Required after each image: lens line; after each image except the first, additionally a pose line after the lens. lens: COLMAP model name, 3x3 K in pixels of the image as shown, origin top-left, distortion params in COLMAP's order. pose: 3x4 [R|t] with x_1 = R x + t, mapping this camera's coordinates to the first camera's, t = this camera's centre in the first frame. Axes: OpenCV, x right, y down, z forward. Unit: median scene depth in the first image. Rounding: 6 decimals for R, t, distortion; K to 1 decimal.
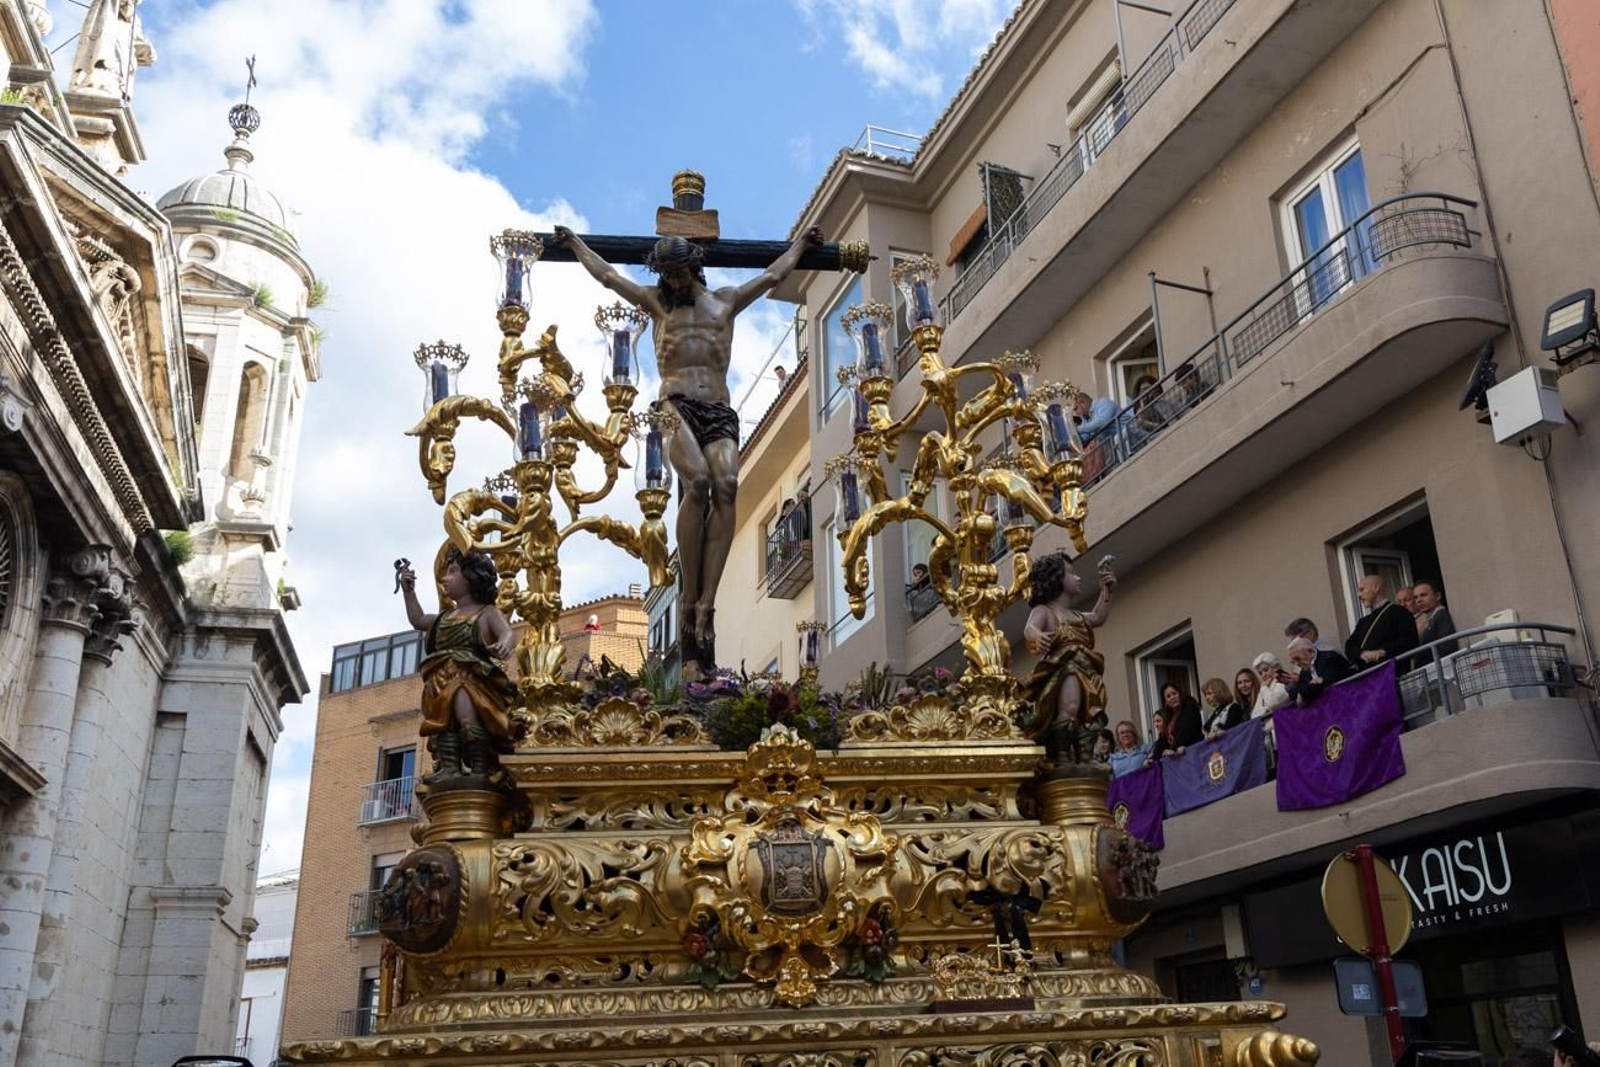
lens RADIAL K [[1524.1, 0, 800.0], [0, 1524.1, 533.5], [0, 0, 1]] dist [0.002966, 0.195661]
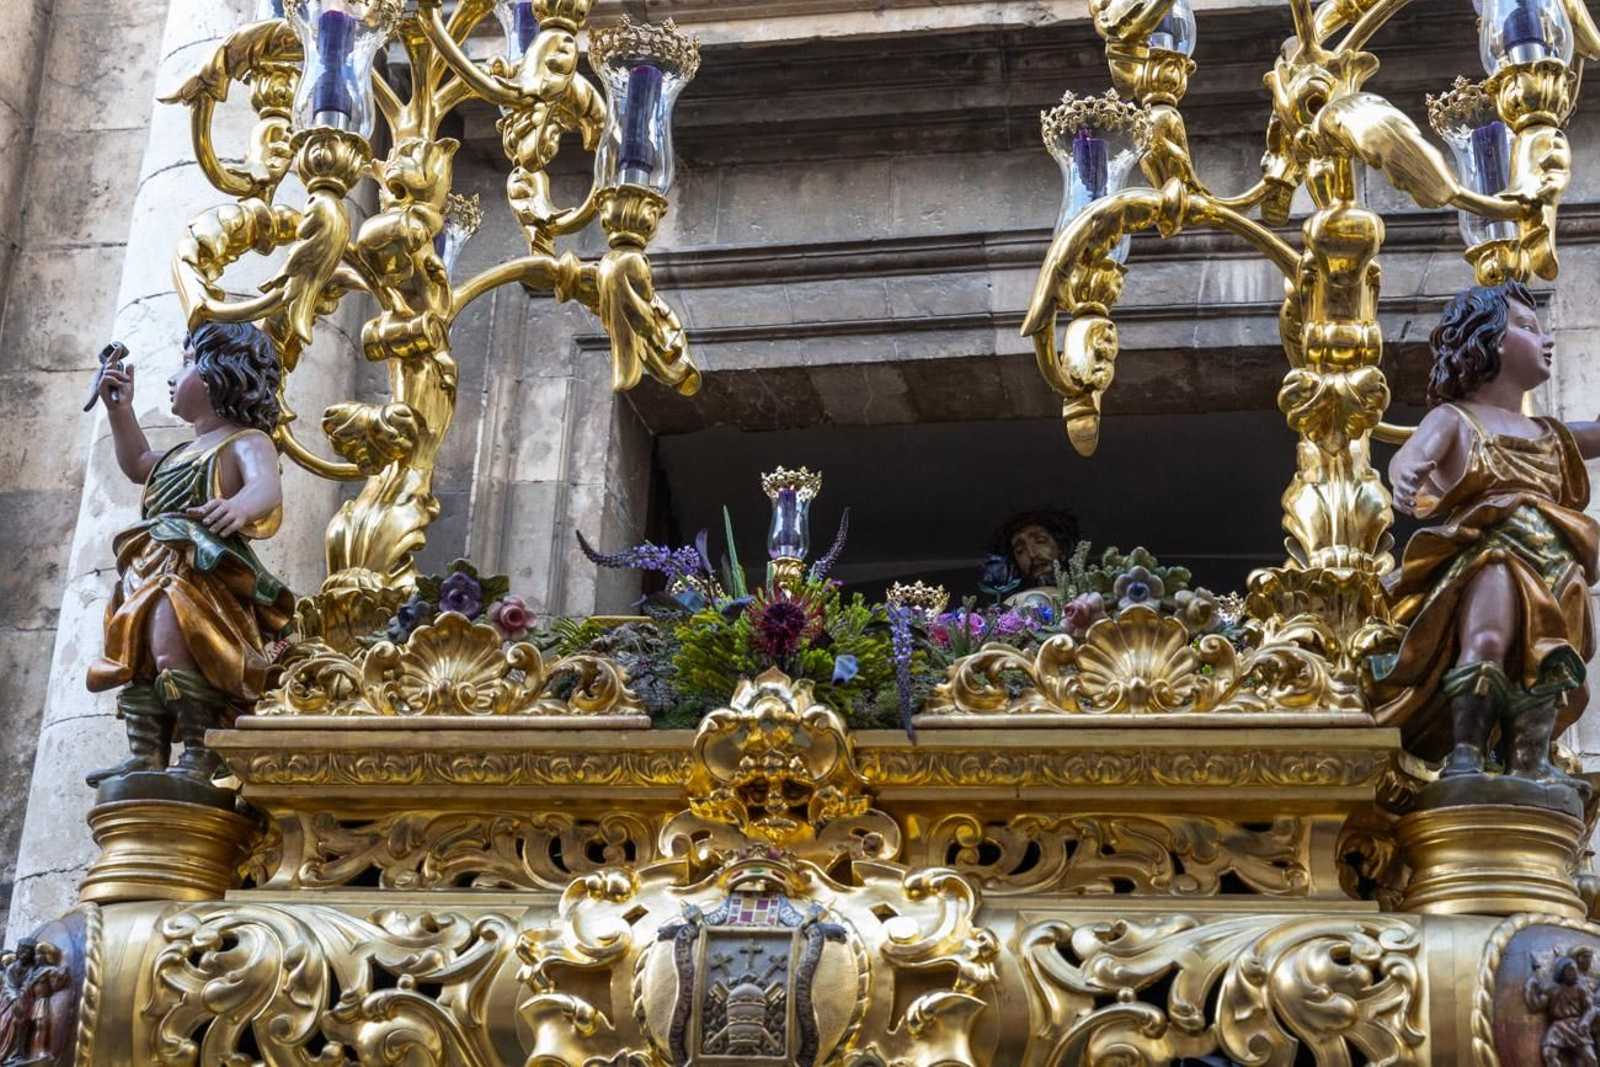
lens RADIAL K [[2639.1, 0, 800.0], [0, 2639.1, 533.5], [0, 0, 1]] dist [0.035926, 0.097604]
pose [[0.944420, -0.012778, -0.328493, 0.255376], [0.027642, 0.998792, 0.040618, 0.053403], [0.327577, -0.047441, 0.943633, 0.268537]]
